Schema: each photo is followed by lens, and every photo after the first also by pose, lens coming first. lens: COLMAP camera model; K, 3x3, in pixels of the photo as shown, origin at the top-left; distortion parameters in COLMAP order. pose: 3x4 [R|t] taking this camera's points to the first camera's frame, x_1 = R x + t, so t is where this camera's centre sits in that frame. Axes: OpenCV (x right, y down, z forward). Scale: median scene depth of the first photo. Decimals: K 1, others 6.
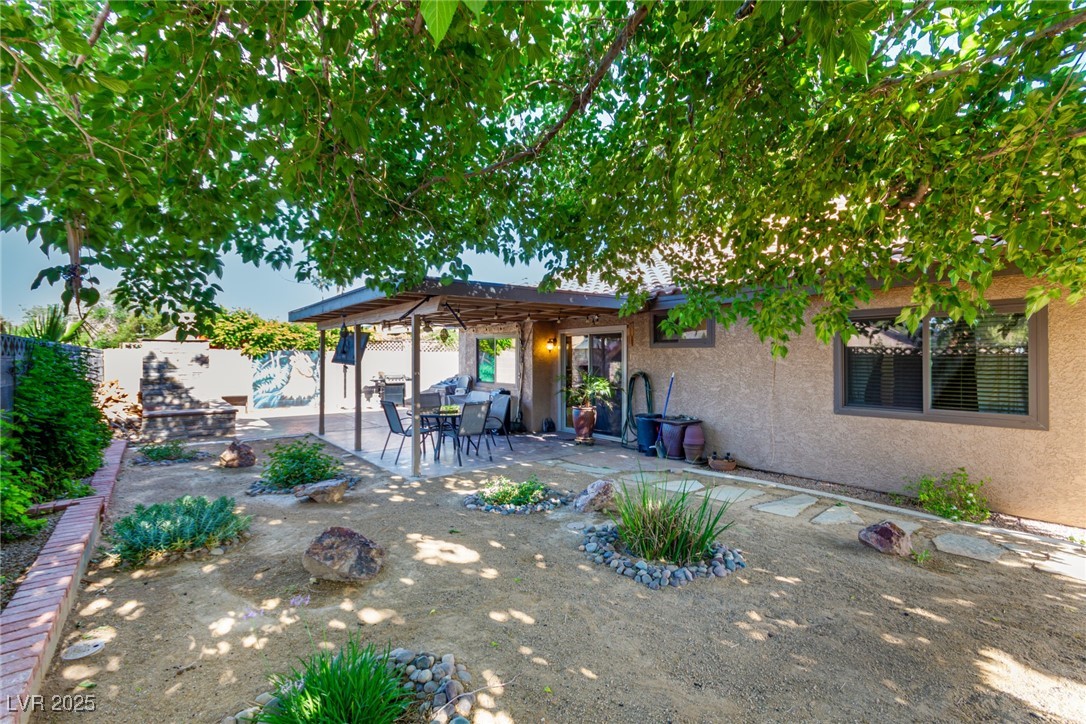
lens RADIAL K [[504.9, 0, 544.0], [0, 504.9, 368.8], [0, 0, 1]] dist [0.004331, 0.000648]
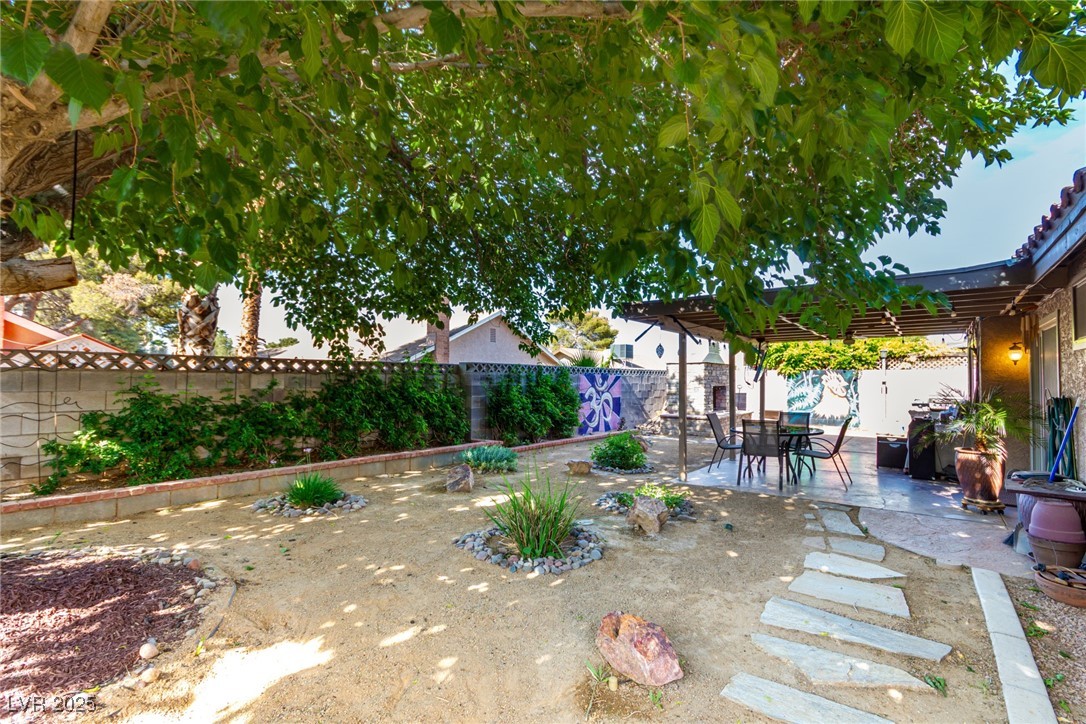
lens RADIAL K [[504.9, 0, 548.1], [0, 504.9, 365.4], [0, 0, 1]] dist [0.004331, 0.000648]
pose [[0.265007, -0.024943, -0.963924, 0.420530], [-0.028858, 0.999012, -0.033785, 0.006284], [0.963814, 0.036770, 0.264026, 0.247032]]
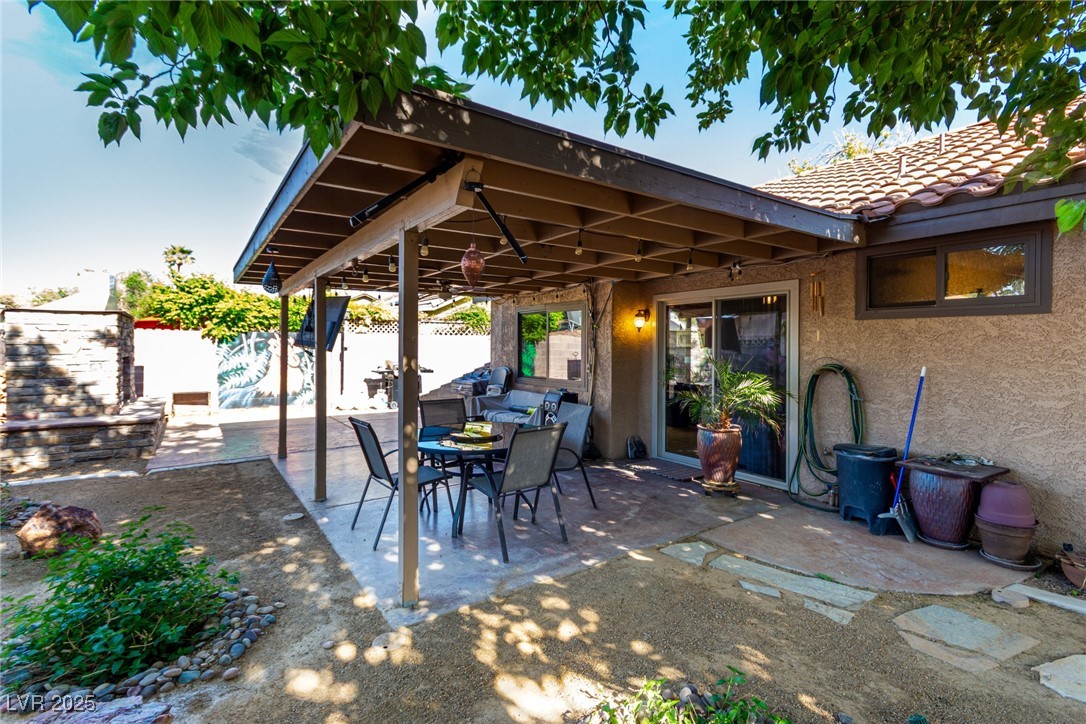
lens RADIAL K [[504.9, 0, 540.6], [0, 504.9, 353.4], [0, 0, 1]] dist [0.004331, 0.000648]
pose [[0.998525, 0.005074, -0.054060, -0.068841], [-0.005570, 0.999944, -0.009020, 0.000691], [0.054012, 0.009308, 0.998497, 0.333138]]
